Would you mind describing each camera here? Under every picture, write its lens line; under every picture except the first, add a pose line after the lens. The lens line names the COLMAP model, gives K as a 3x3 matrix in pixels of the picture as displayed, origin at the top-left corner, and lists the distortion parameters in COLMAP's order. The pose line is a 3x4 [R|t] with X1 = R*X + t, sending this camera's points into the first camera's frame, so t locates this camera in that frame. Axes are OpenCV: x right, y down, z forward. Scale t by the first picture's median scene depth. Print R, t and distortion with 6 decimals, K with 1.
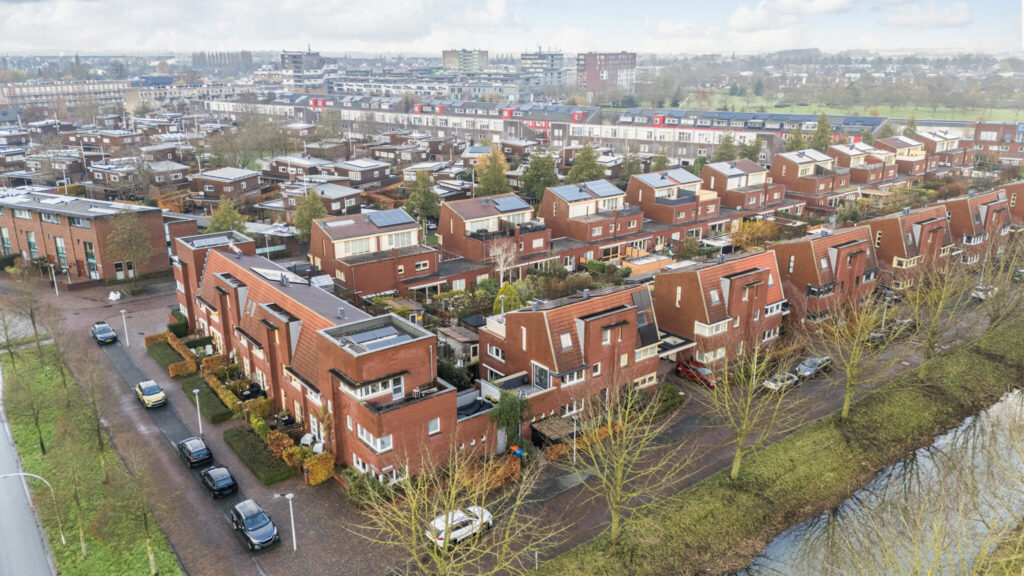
lens RADIAL K [[745.5, 0, 512.0], [0, 745.5, 288.0], [0, 0, 1]] dist [0.109369, -0.132205]
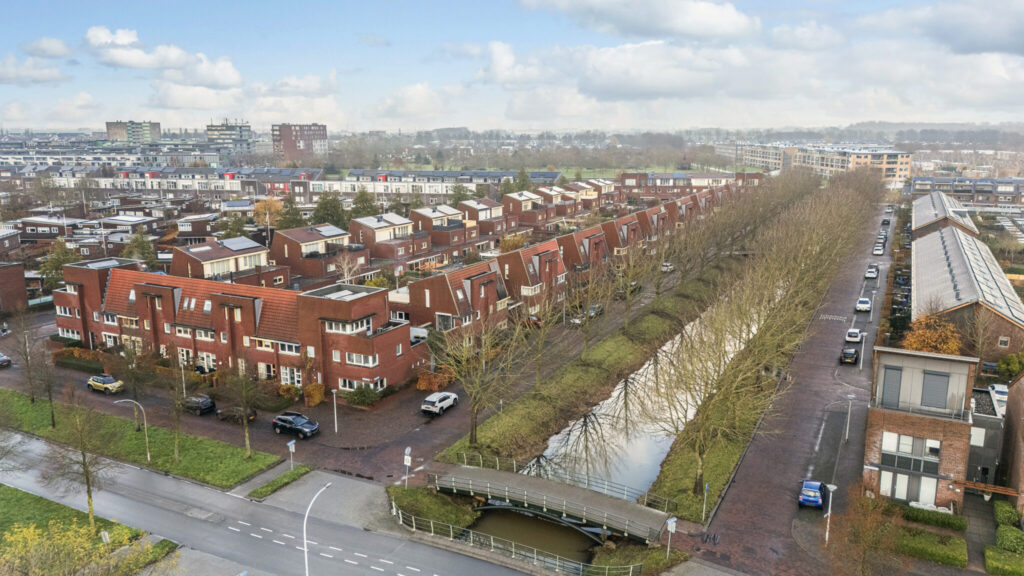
lens RADIAL K [[745.5, 0, 512.0], [0, 745.5, 288.0], [0, 0, 1]] dist [0.109369, -0.132205]
pose [[0.908008, -0.087833, 0.409641, -0.171082], [0.126894, 0.989506, -0.069110, 0.069223], [-0.399272, 0.114734, 0.909625, -0.138698]]
